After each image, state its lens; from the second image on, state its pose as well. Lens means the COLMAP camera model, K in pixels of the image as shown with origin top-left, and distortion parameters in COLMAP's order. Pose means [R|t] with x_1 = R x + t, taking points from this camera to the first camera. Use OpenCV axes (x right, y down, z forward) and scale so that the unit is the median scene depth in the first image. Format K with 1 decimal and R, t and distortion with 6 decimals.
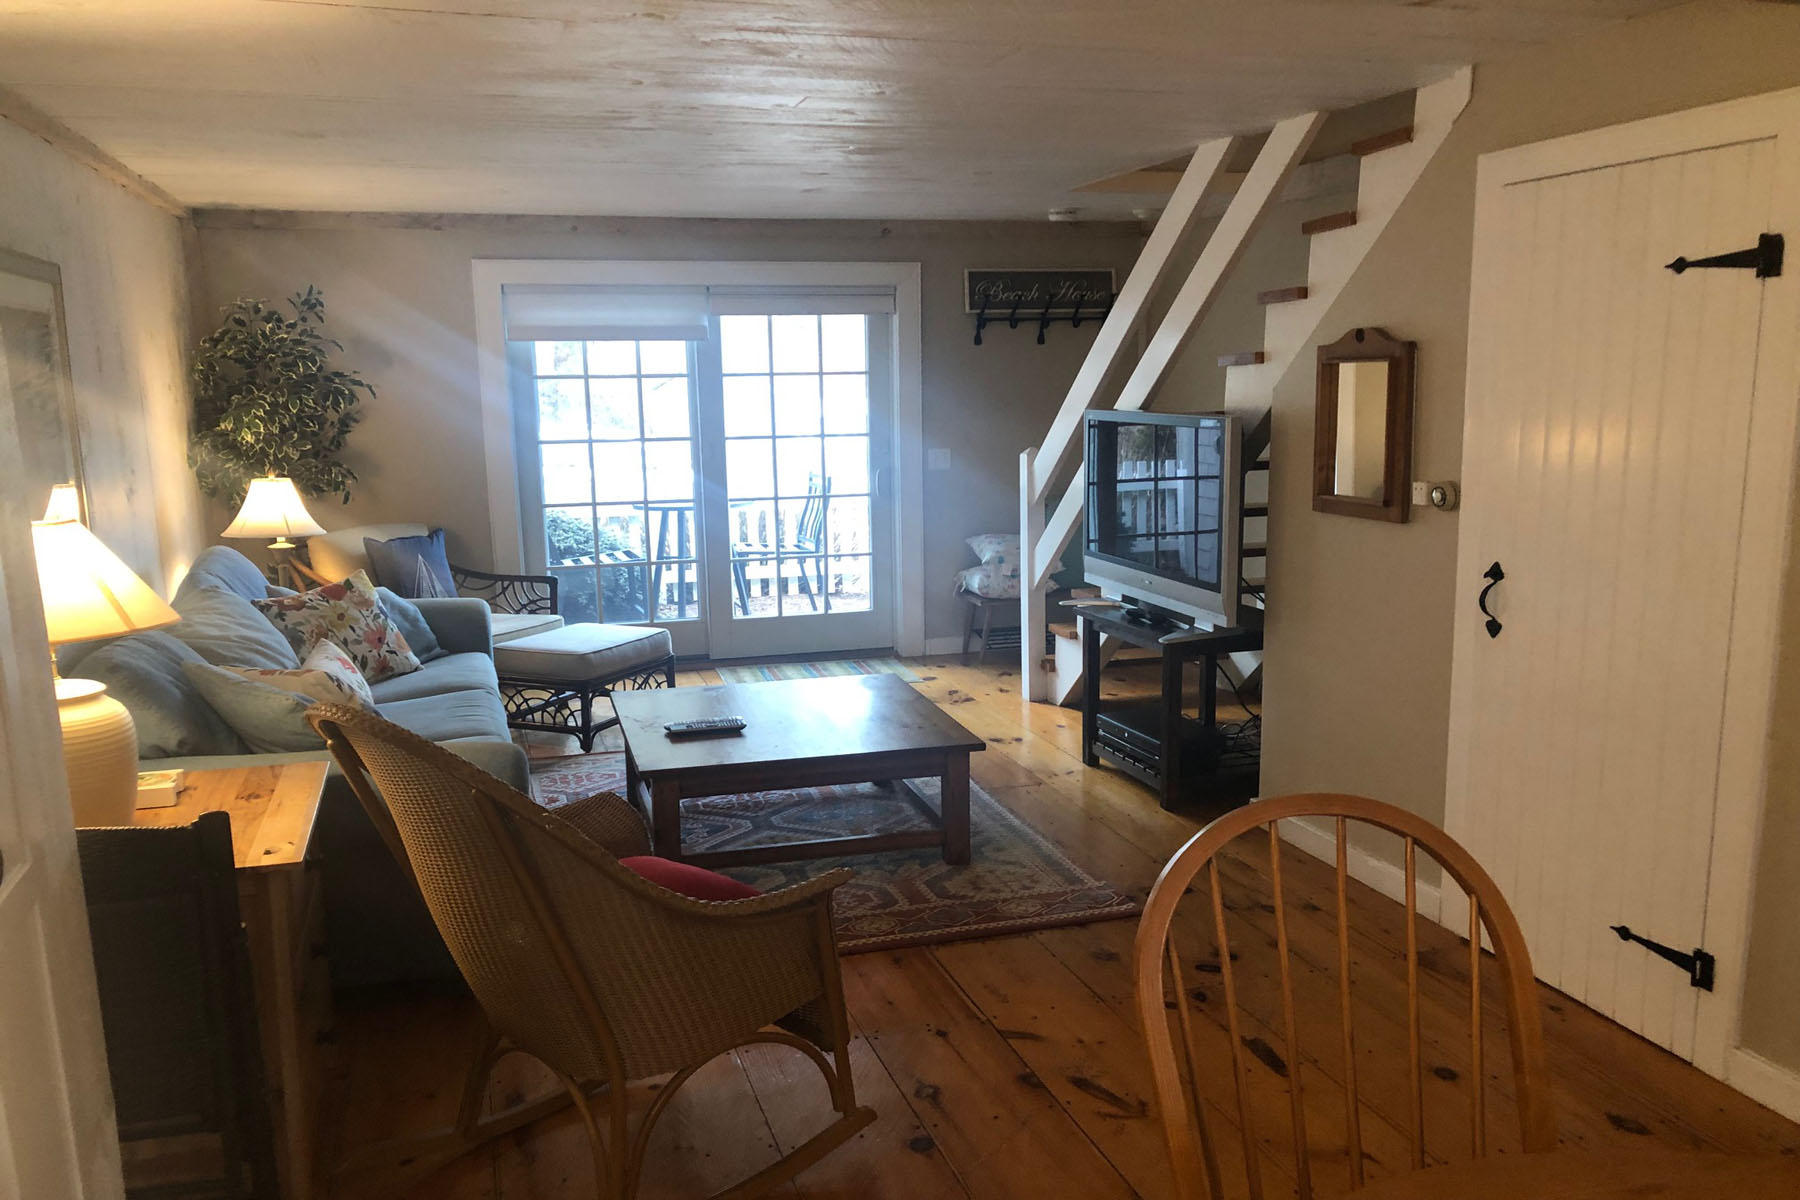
lens RADIAL K [[1467.6, 0, 890.9], [0, 1467.6, 614.6], [0, 0, 1]] dist [0.044759, -0.036845]
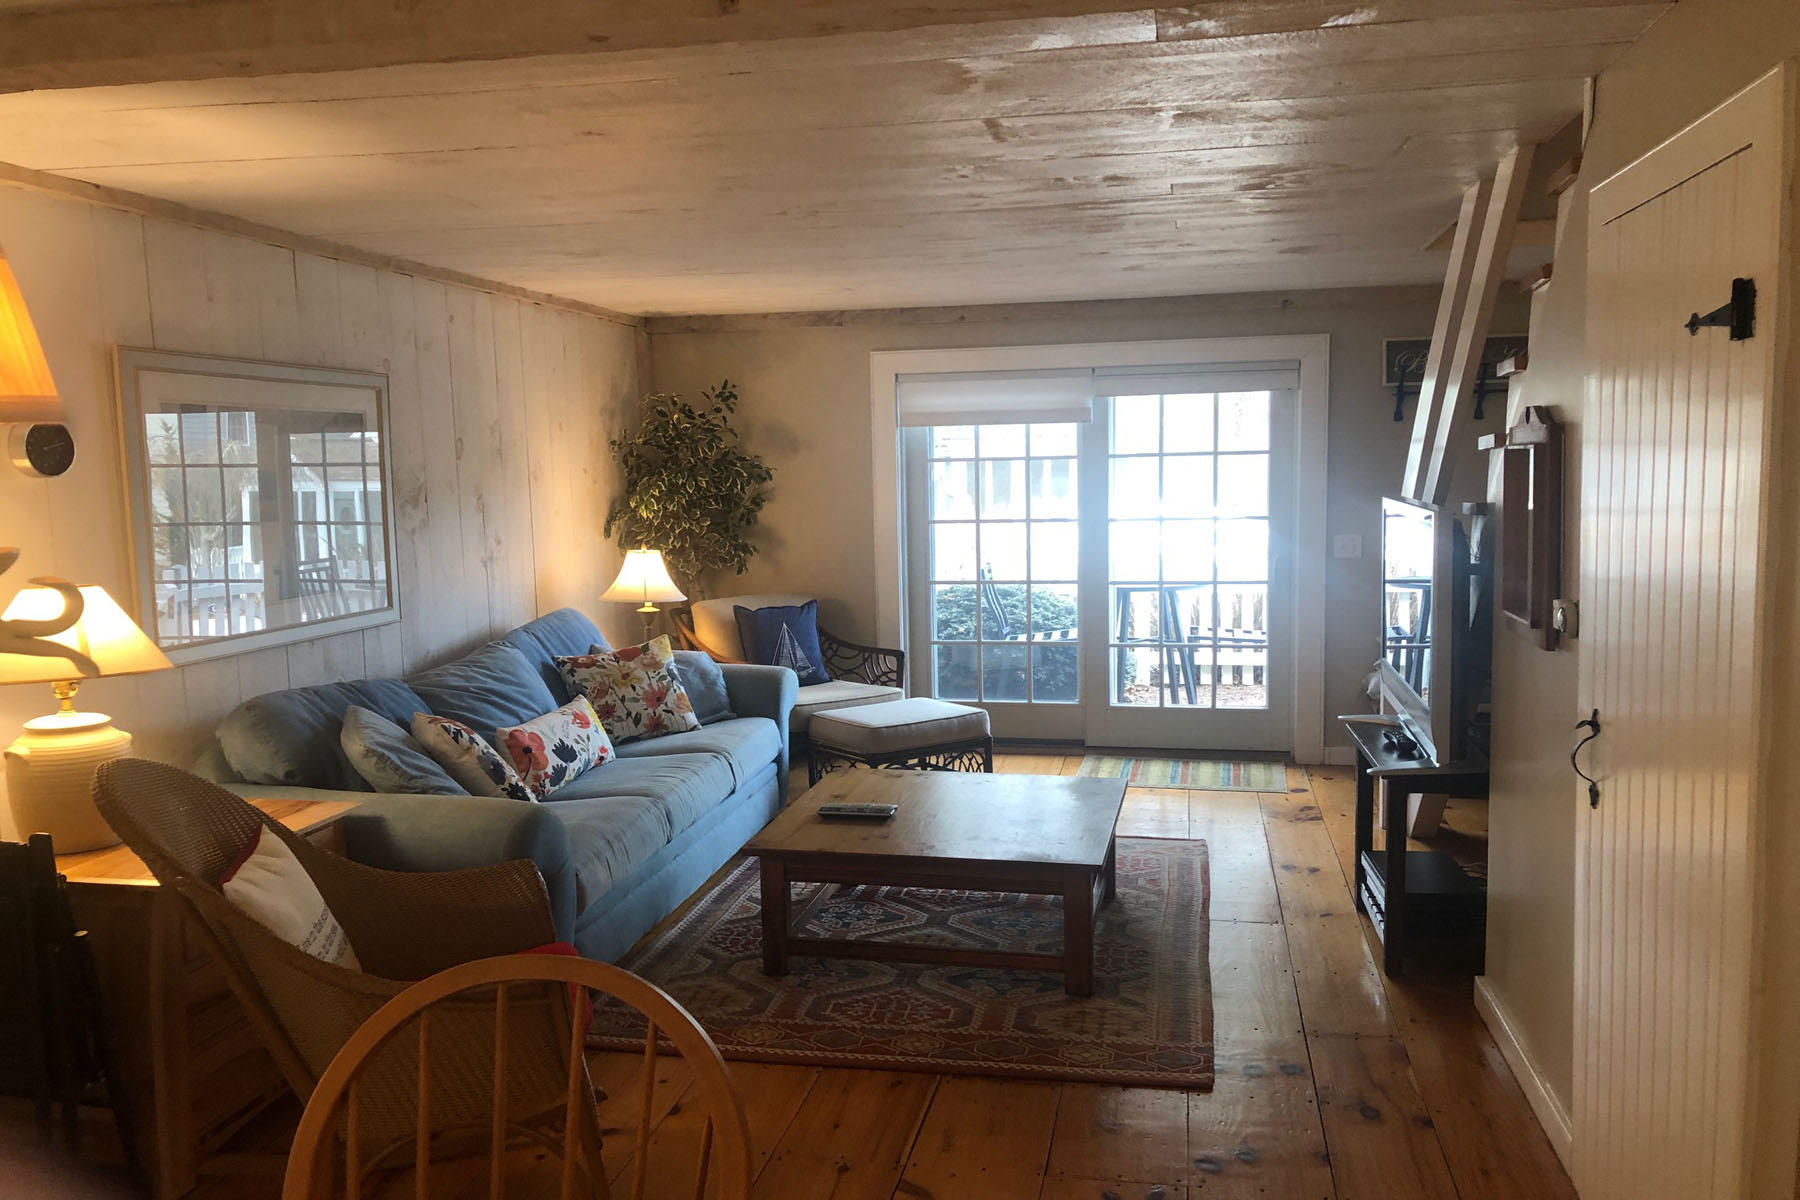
lens RADIAL K [[1467.6, 0, 893.6], [0, 1467.6, 585.0], [0, 0, 1]] dist [0.044759, -0.036845]
pose [[0.883409, 0.039656, -0.466922, 0.246836], [-0.071700, 0.996119, -0.051055, -0.019236], [0.463085, 0.078581, 0.882824, 0.084310]]
